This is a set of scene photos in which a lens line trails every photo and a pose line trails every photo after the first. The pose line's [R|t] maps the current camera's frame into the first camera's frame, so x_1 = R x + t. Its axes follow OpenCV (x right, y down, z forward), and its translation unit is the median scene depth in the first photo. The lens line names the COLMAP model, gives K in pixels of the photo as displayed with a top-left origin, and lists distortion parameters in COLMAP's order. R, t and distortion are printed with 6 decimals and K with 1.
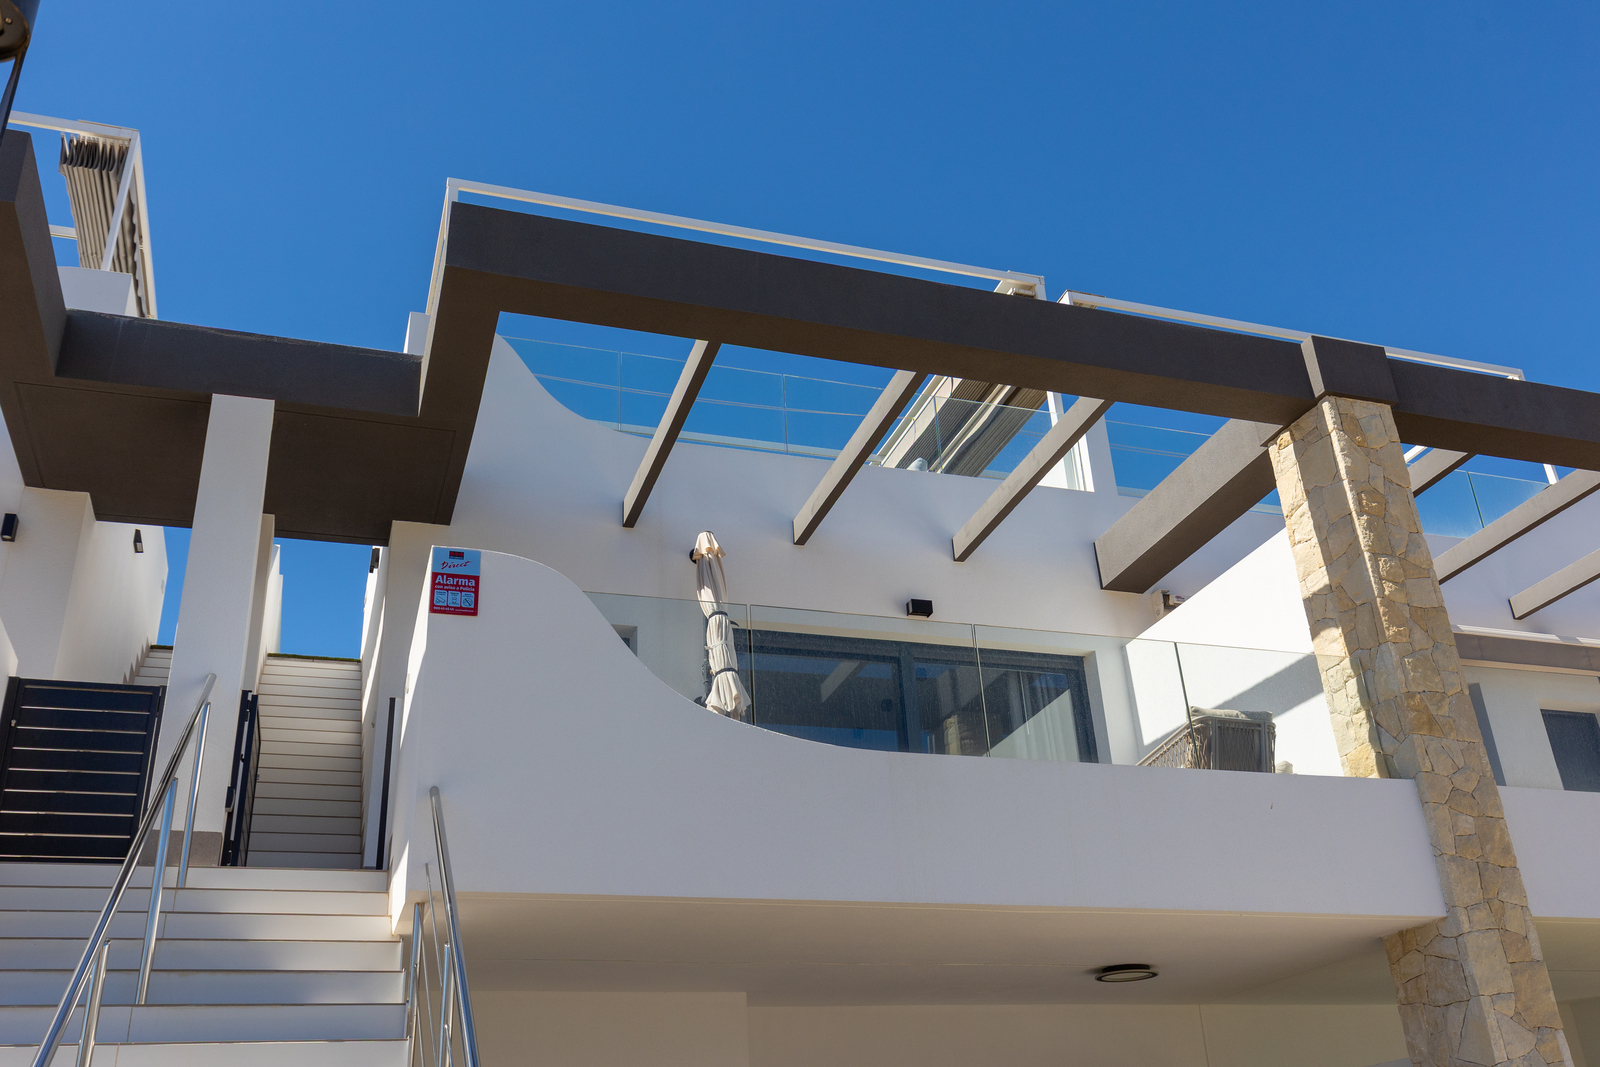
lens RADIAL K [[1441.7, 0, 800.0], [0, 1441.7, 533.5], [0, 0, 1]] dist [-0.004127, 0.014488]
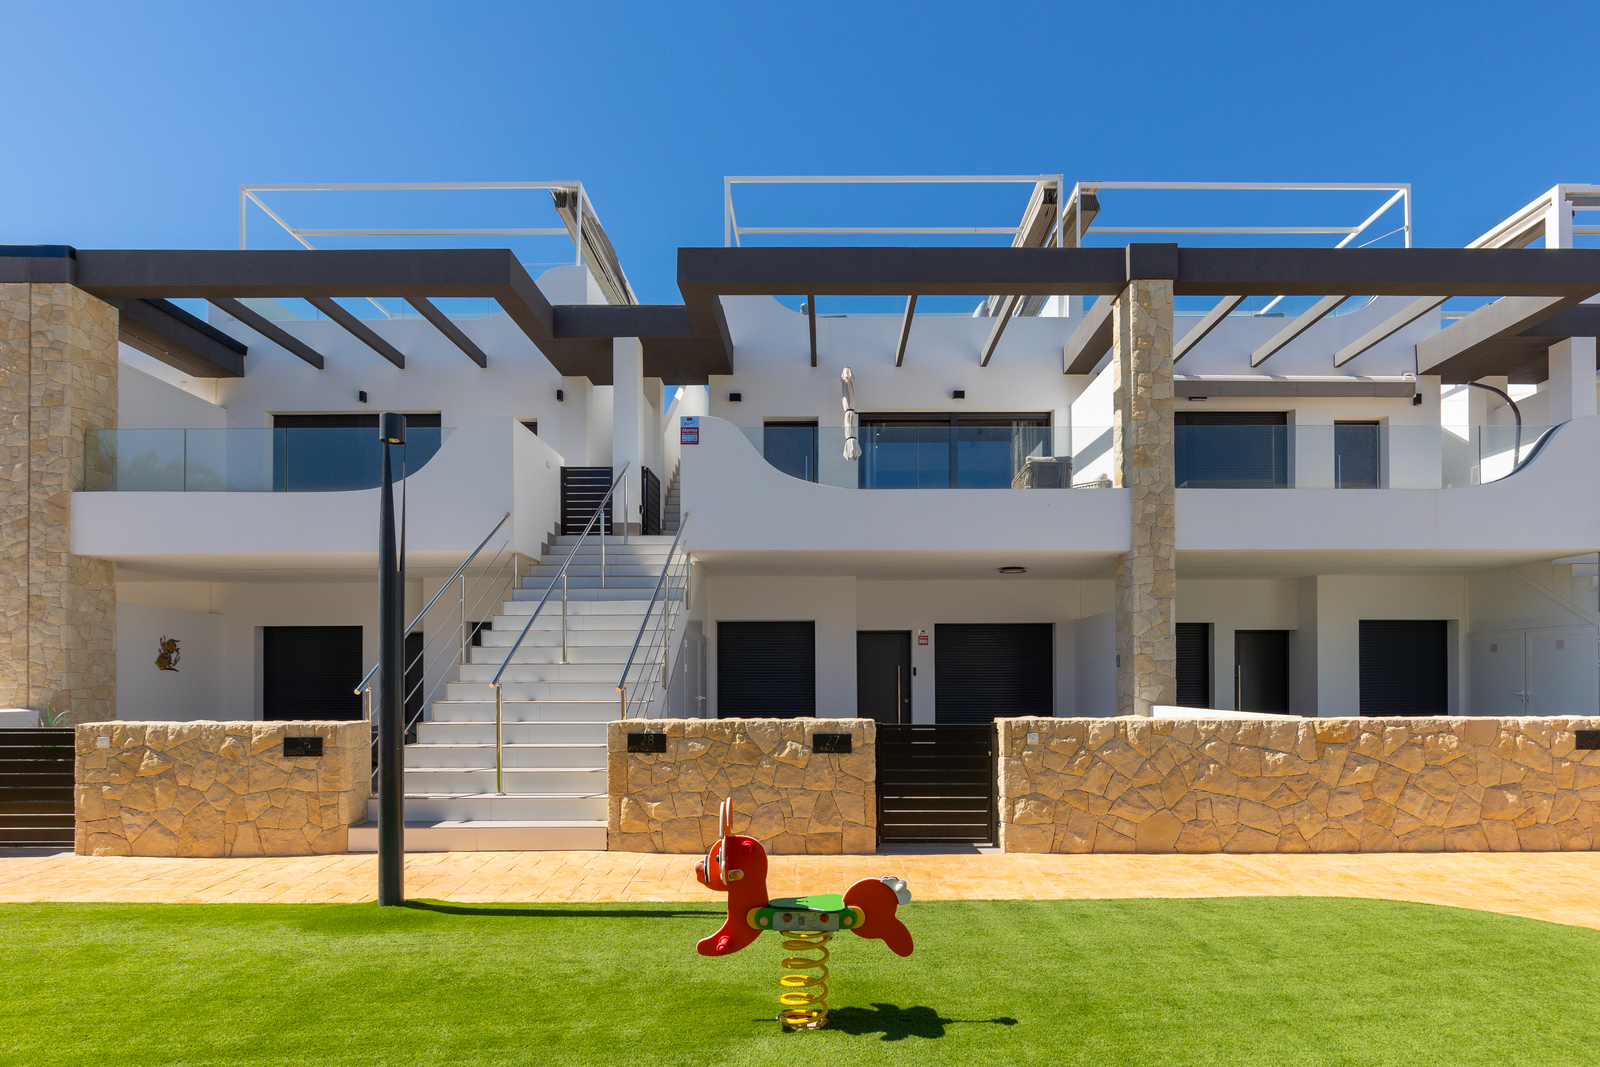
lens RADIAL K [[799.2, 0, 826.4], [0, 799.2, 666.8], [0, 0, 1]] dist [0.014136, -0.017880]
pose [[0.950431, 0.044130, -0.307788, 0.340472], [0.096409, 0.899269, 0.426638, -0.130942], [0.295612, -0.435164, 0.850439, -0.246621]]
